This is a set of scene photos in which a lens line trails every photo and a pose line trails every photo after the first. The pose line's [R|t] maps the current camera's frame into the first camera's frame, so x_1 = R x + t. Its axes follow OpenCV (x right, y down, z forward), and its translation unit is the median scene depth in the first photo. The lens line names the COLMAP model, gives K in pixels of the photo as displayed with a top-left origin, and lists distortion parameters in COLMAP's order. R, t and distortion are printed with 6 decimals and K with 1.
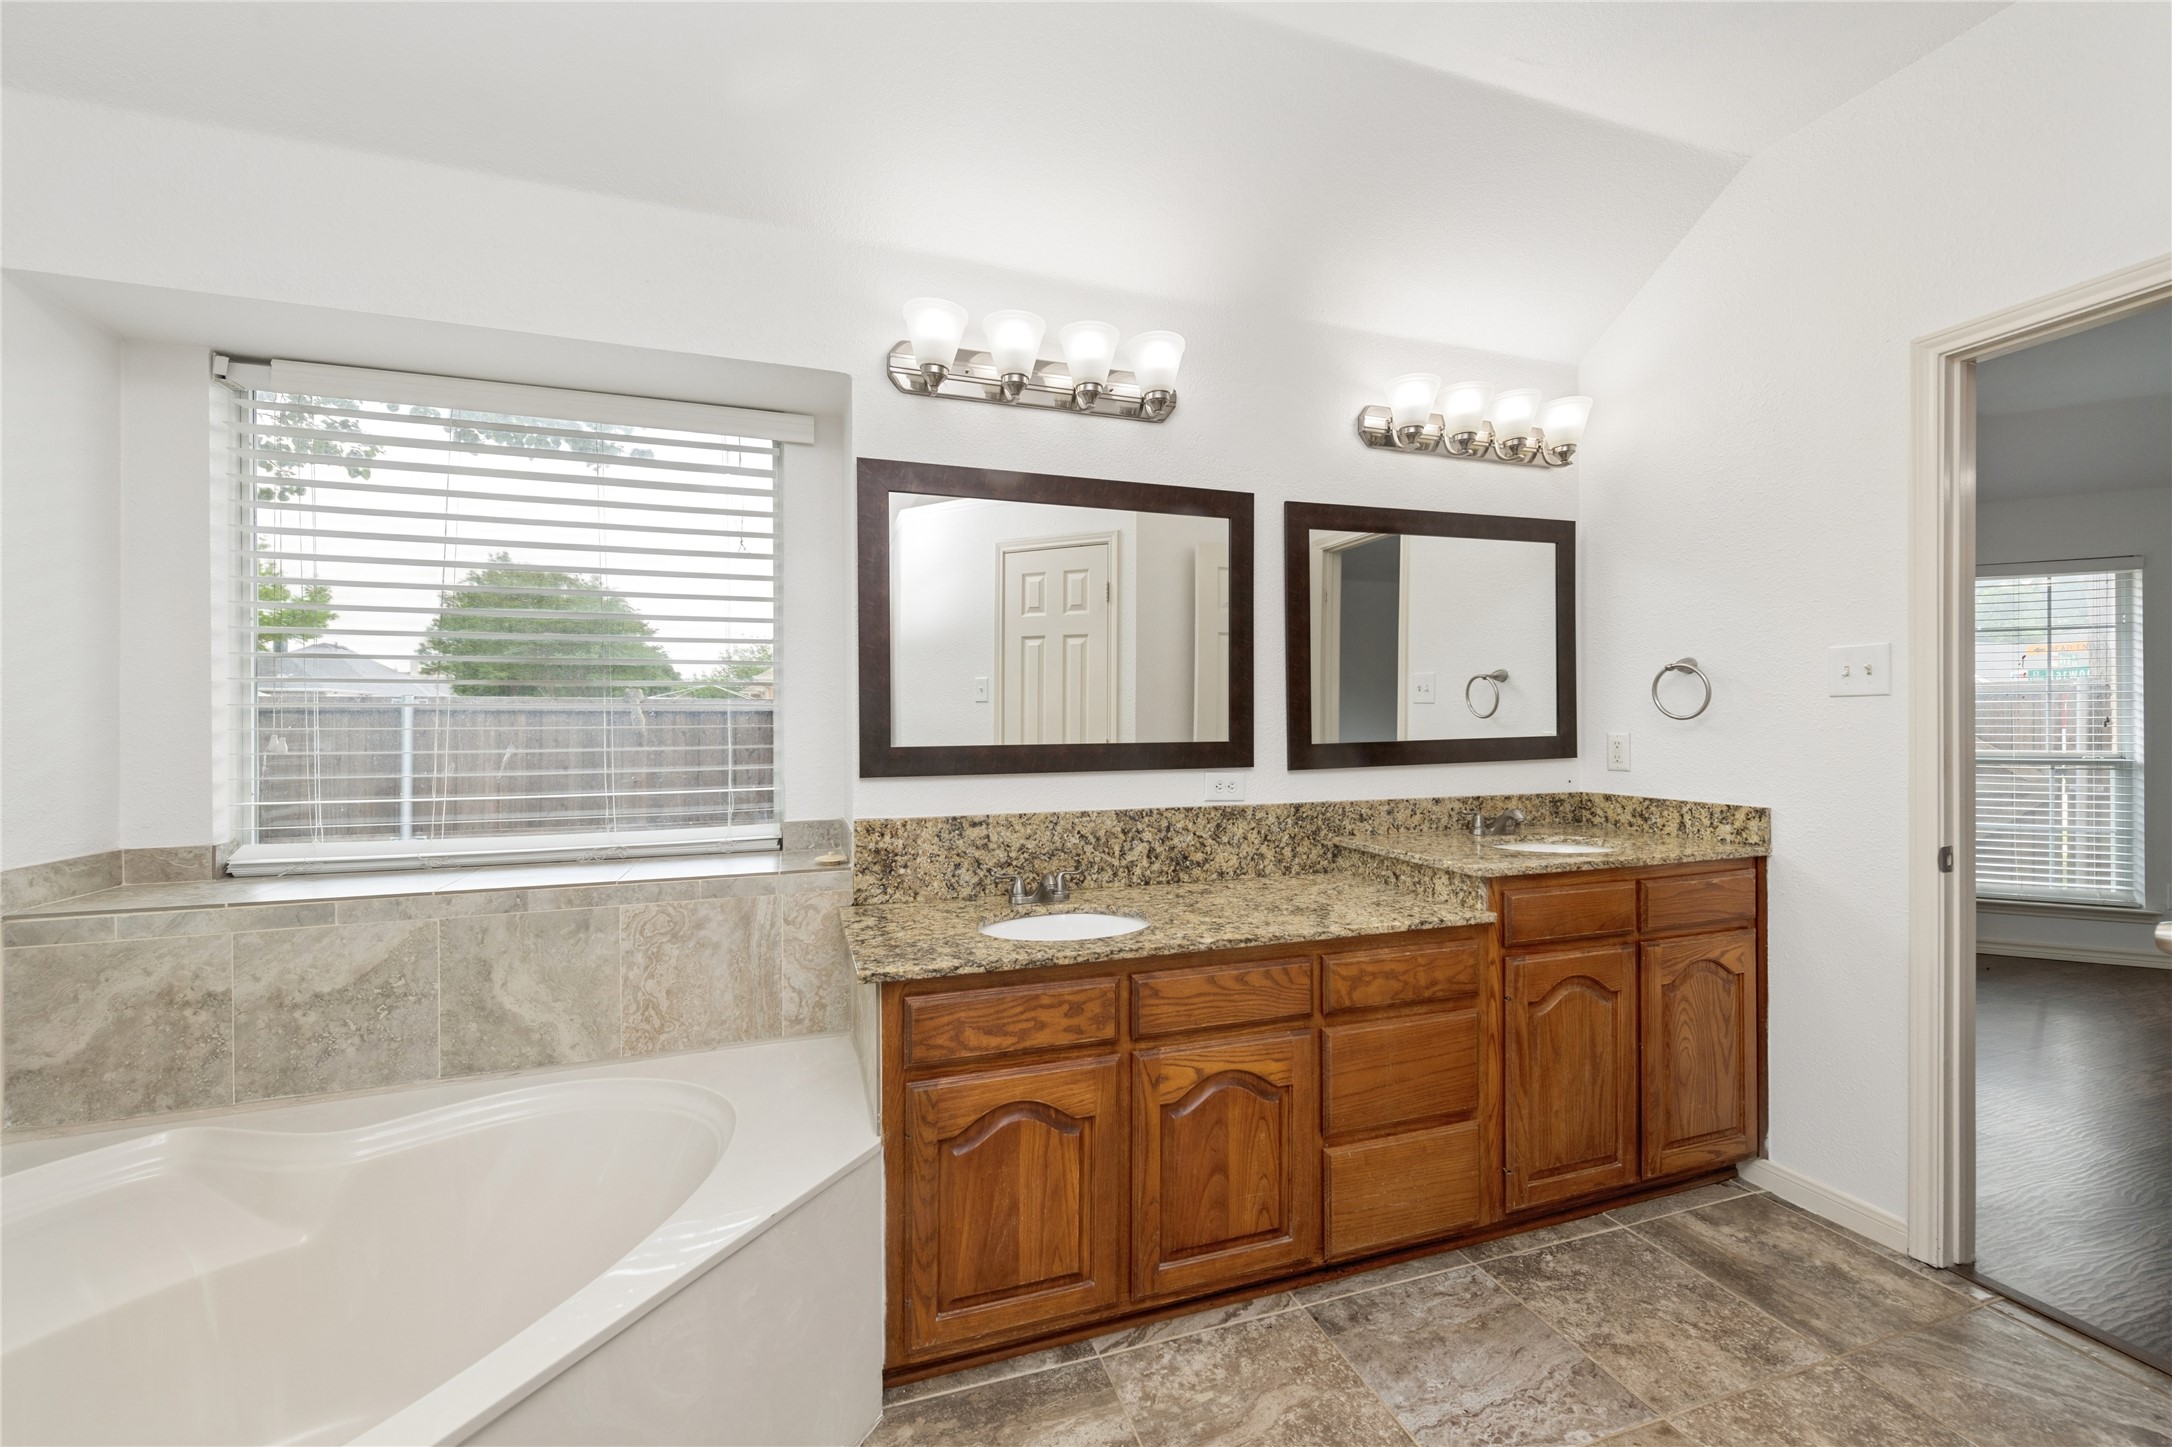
lens RADIAL K [[851.0, 0, 1088.7], [0, 851.0, 730.4], [0, 0, 1]] dist [0.000558, 0.000180]
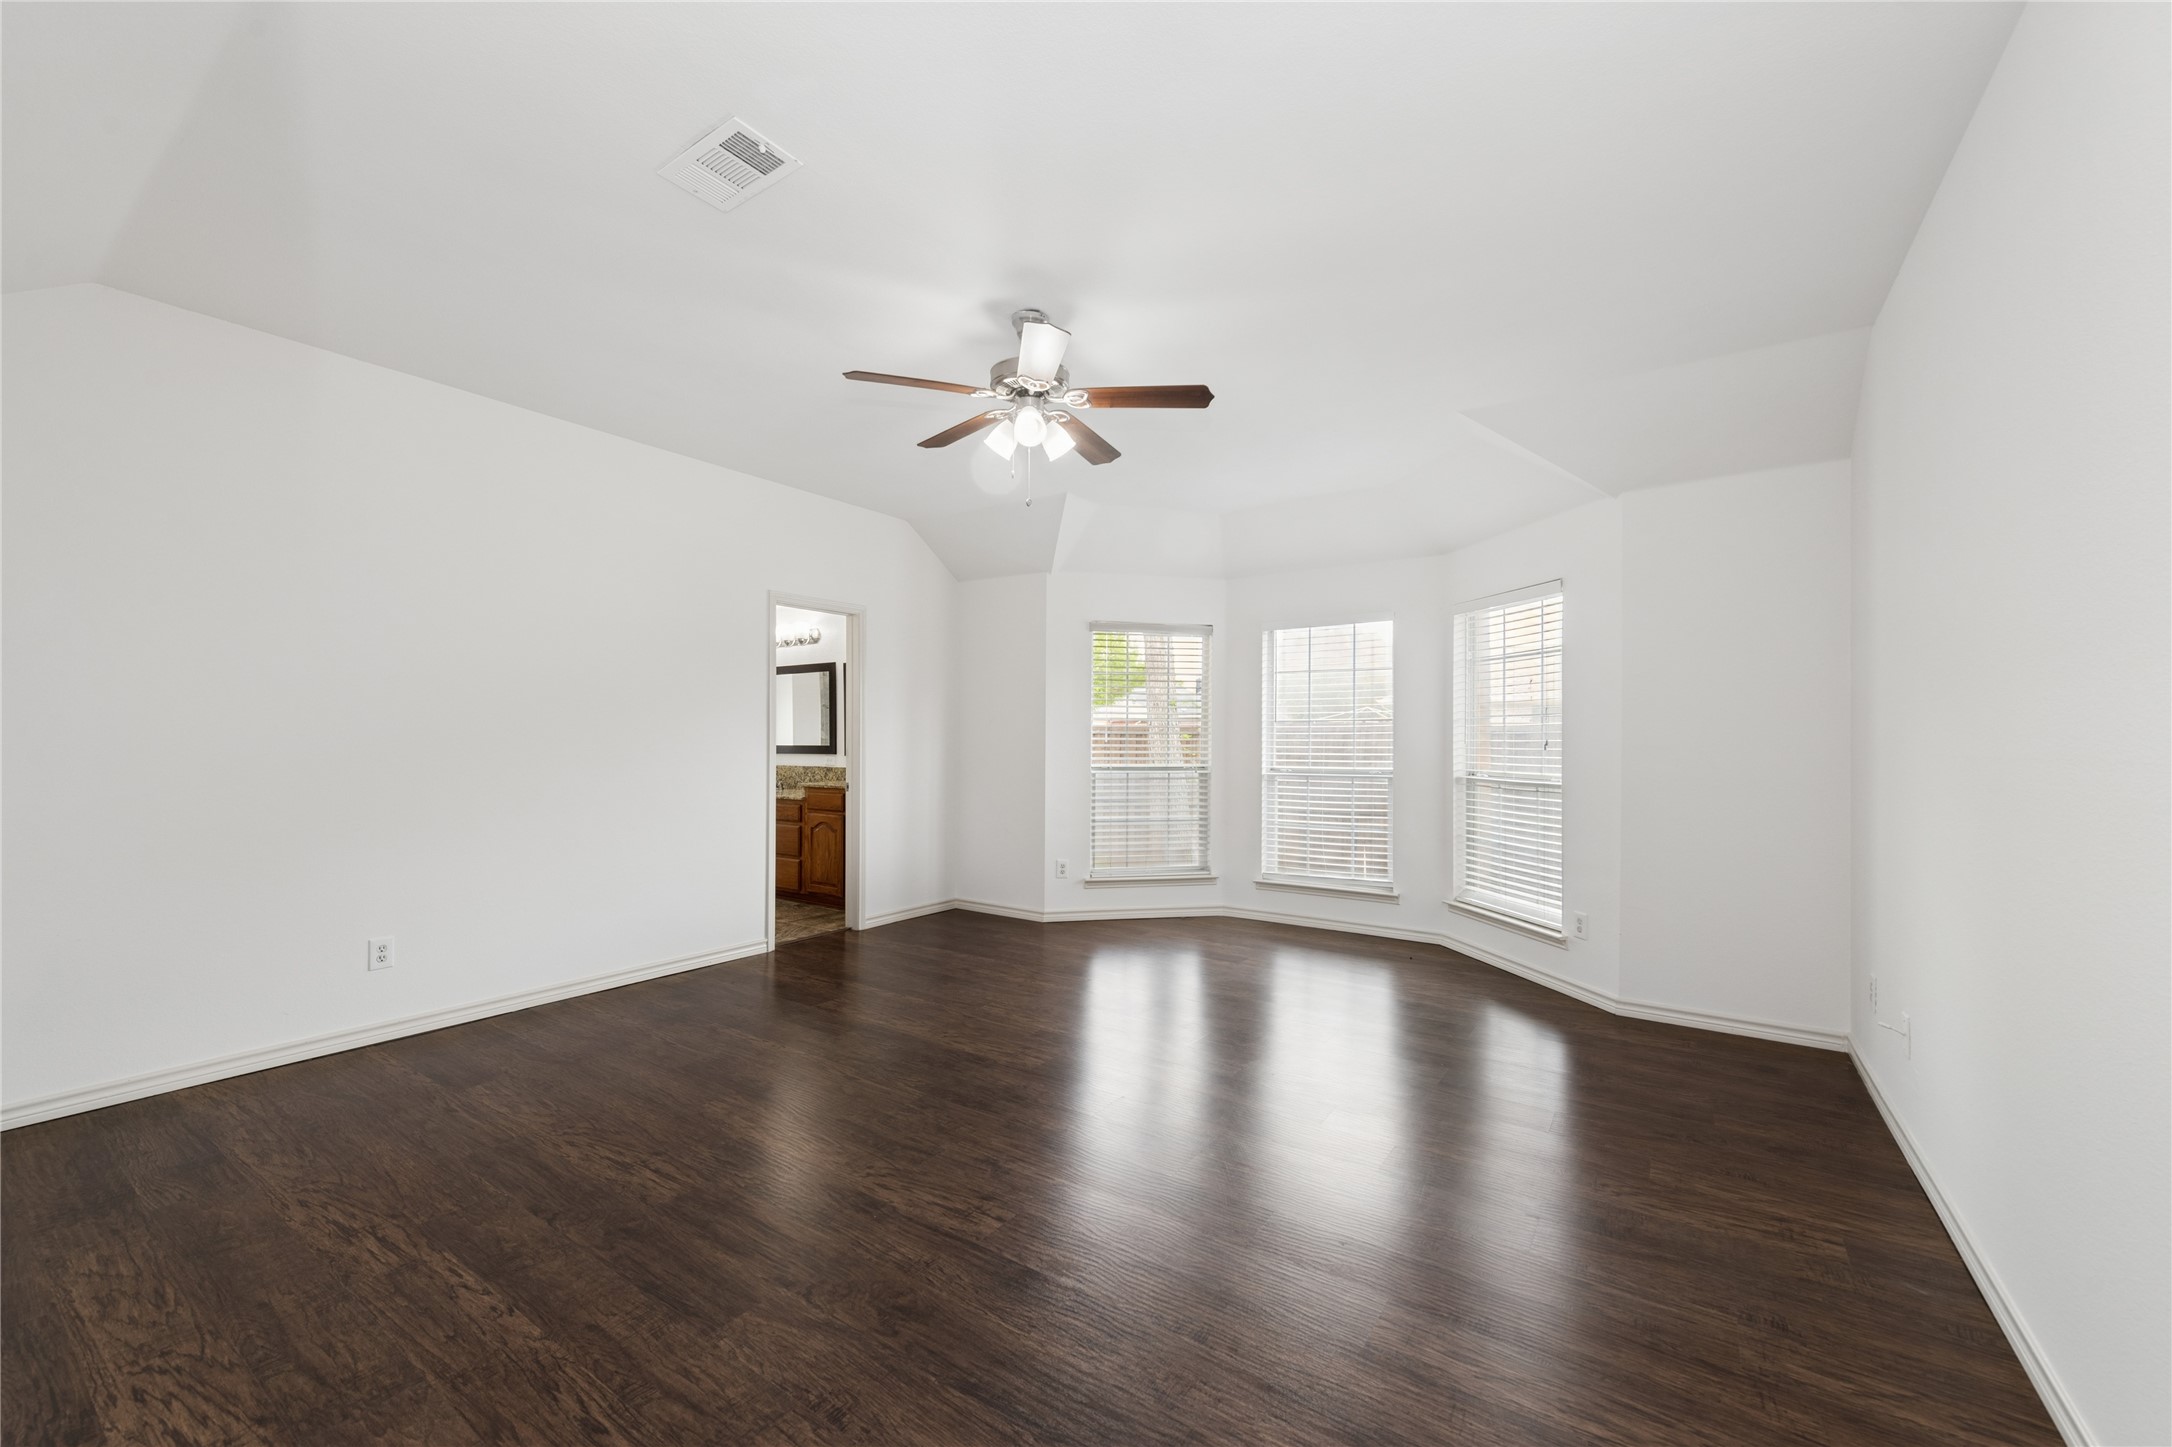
lens RADIAL K [[851.0, 0, 1088.7], [0, 851.0, 730.4], [0, 0, 1]] dist [0.000558, 0.000180]
pose [[0.599023, -0.001195, -0.800731, 3.146534], [-0.015337, 0.999798, -0.012966, -0.015630], [0.800585, 0.020048, 0.598884, -0.073539]]
